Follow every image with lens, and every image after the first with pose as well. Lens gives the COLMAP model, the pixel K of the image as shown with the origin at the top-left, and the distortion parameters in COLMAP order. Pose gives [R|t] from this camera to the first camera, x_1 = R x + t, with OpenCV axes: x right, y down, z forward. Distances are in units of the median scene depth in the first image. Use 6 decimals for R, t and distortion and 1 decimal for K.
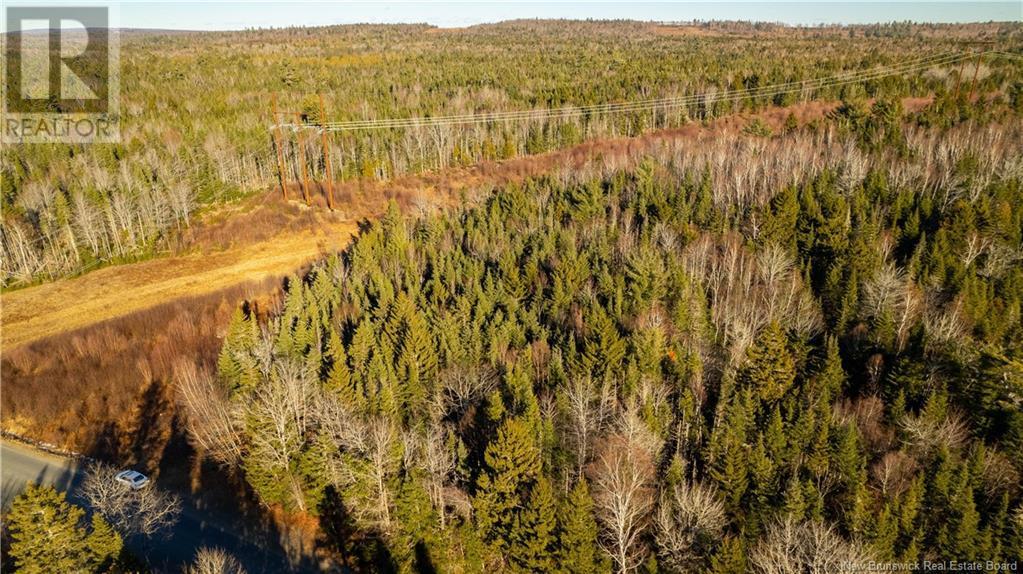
lens RADIAL K [[664.2, 0, 512.3], [0, 664.2, 292.2], [0, 0, 1]] dist [-0.069827, 0.058393]
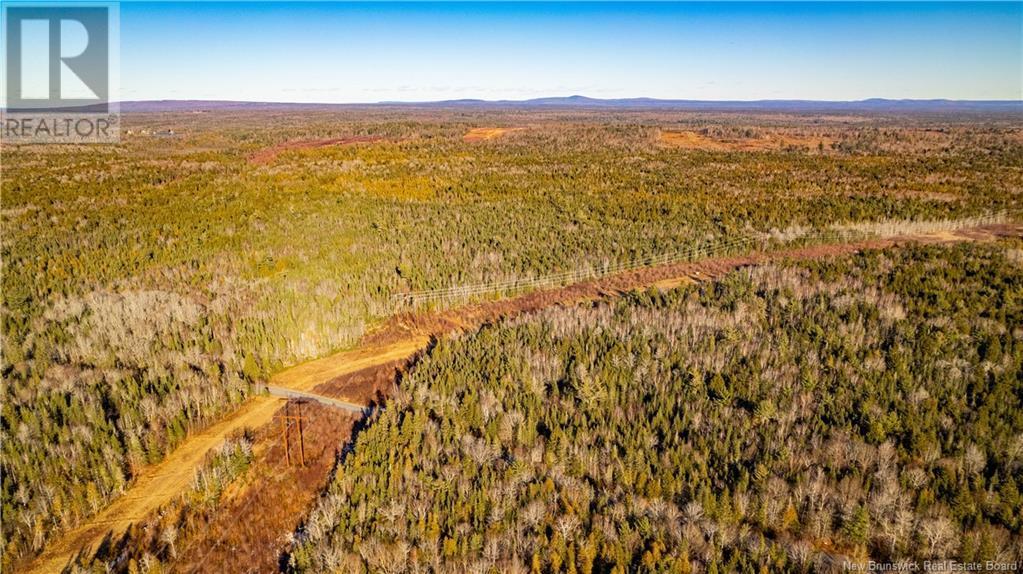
lens RADIAL K [[664.2, 0, 509.5], [0, 664.2, 288.6], [0, 0, 1]] dist [-0.069827, 0.058393]
pose [[0.997924, 0.019748, -0.061295, 0.336003], [-0.025562, 0.995095, -0.095568, -0.077181], [0.059107, 0.096937, 0.993534, -2.264290]]
